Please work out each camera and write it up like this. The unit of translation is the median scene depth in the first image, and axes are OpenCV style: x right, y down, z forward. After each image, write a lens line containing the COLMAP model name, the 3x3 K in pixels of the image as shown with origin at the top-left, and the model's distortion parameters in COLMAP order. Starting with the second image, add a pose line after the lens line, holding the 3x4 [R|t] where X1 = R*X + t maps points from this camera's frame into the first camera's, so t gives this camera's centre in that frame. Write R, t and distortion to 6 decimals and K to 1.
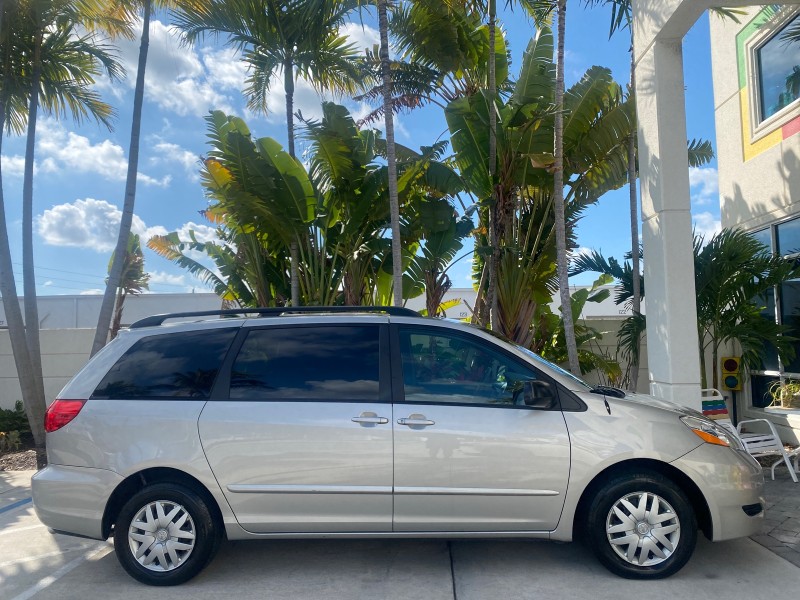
lens RADIAL K [[615.7, 0, 400.8], [0, 615.7, 294.8], [0, 0, 1]] dist [0.024182, -0.027916]
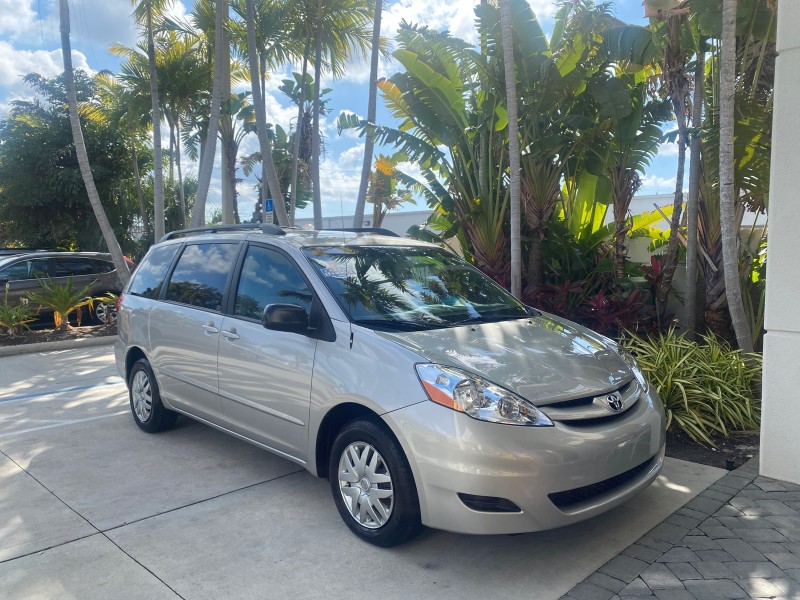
lens RADIAL K [[615.7, 0, 398.9], [0, 615.7, 294.6], [0, 0, 1]] dist [0.024182, -0.027916]
pose [[0.727293, 0.062231, -0.683500, 0.446925], [0.042501, 0.989886, 0.135350, 0.003375], [0.685010, -0.127488, 0.717292, 0.207145]]
